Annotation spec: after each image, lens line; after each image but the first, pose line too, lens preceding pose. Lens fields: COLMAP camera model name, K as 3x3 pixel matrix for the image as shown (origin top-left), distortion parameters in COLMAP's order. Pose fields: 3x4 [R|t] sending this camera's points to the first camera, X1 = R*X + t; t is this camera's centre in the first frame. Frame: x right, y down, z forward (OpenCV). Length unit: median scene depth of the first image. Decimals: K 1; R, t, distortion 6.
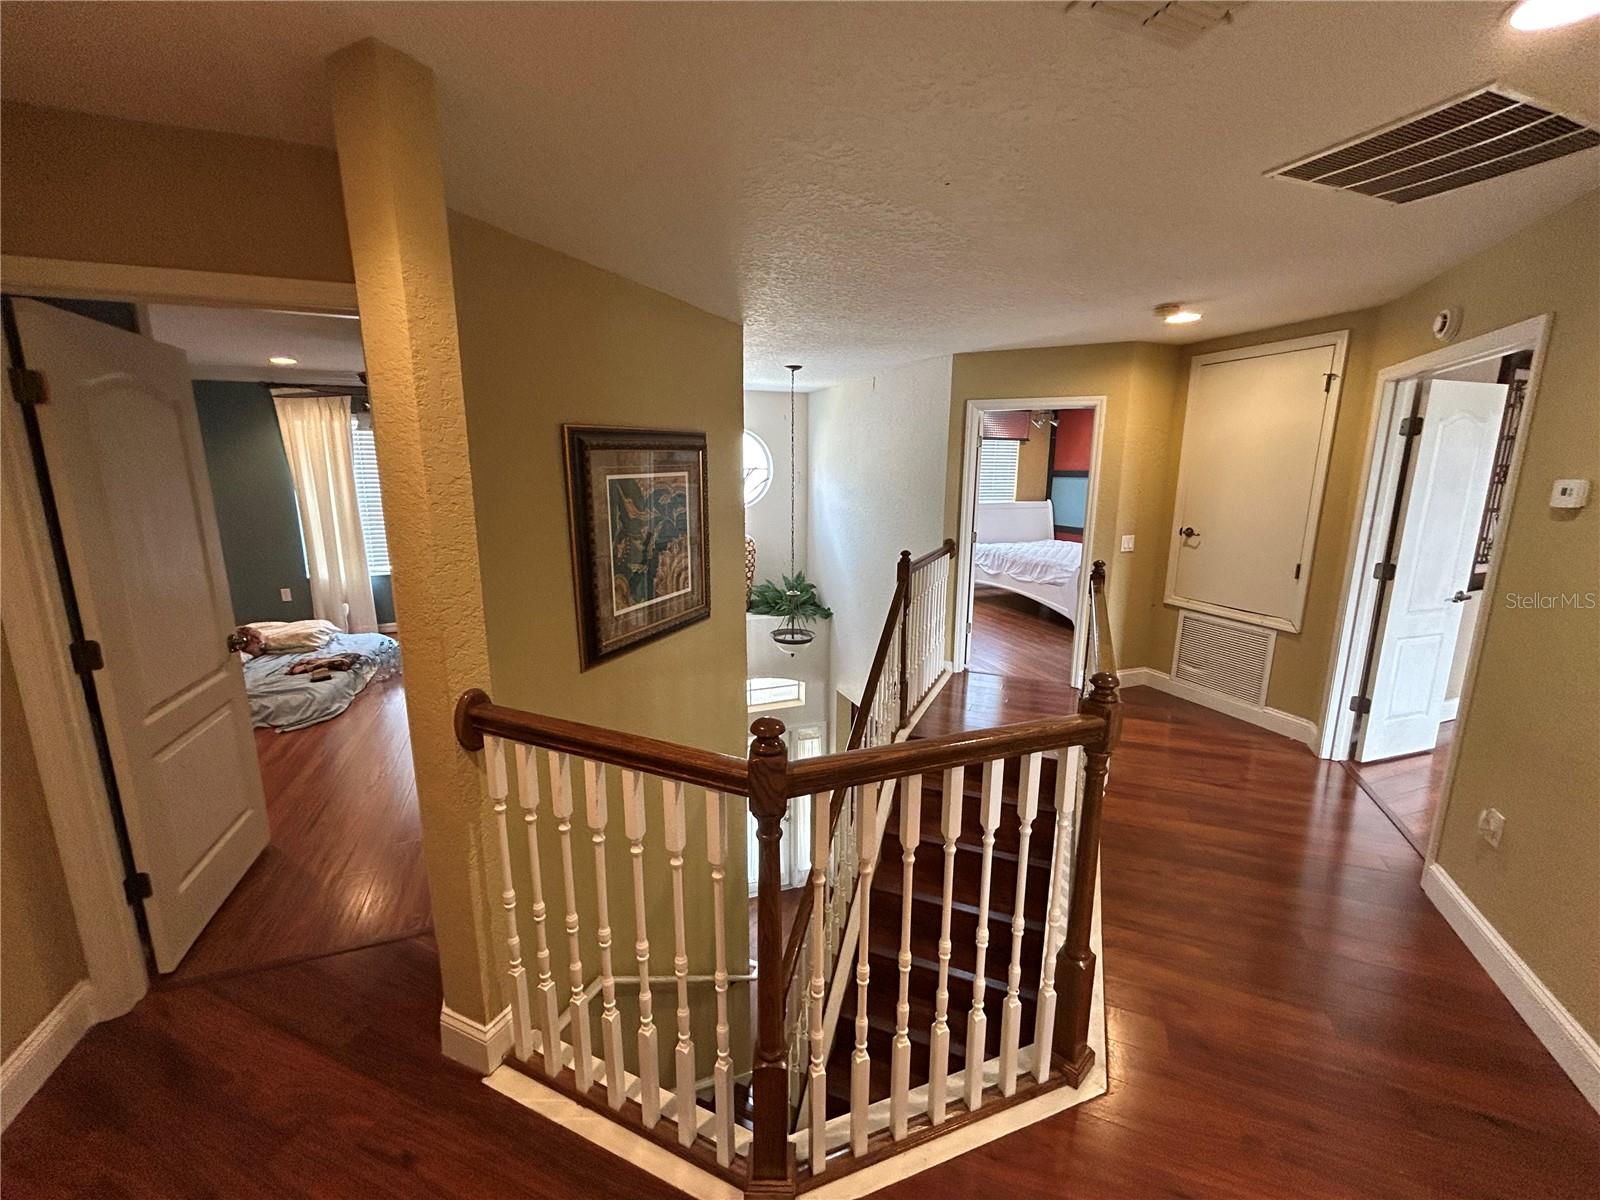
lens RADIAL K [[652.1, 0, 800.7], [0, 652.1, 606.4], [0, 0, 1]] dist [-0.000931, 0.000038]
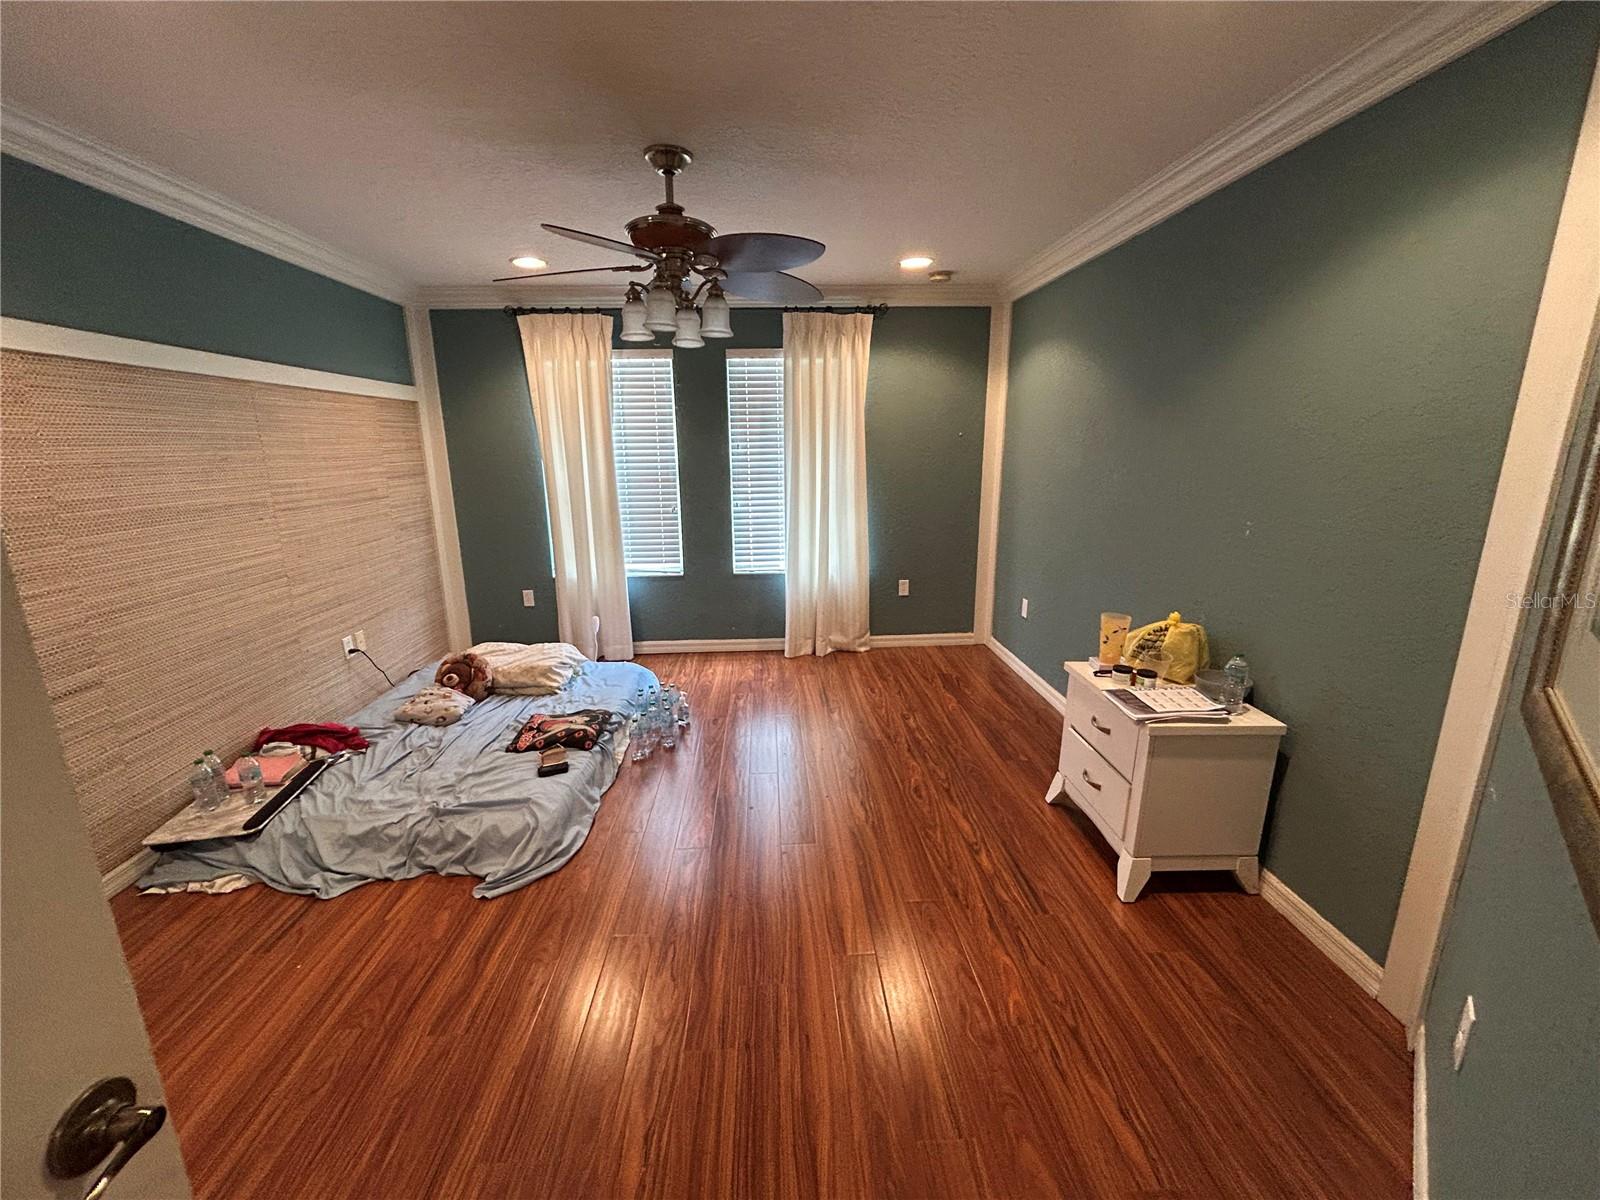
lens RADIAL K [[652.1, 0, 796.9], [0, 652.1, 597.8], [0, 0, 1]] dist [-0.000931, 0.000038]
pose [[0.948982, 0.056450, -0.310237, -0.298719], [-0.047412, 0.998205, 0.036604, -0.068045], [0.311746, -0.020028, 0.949954, 0.434896]]
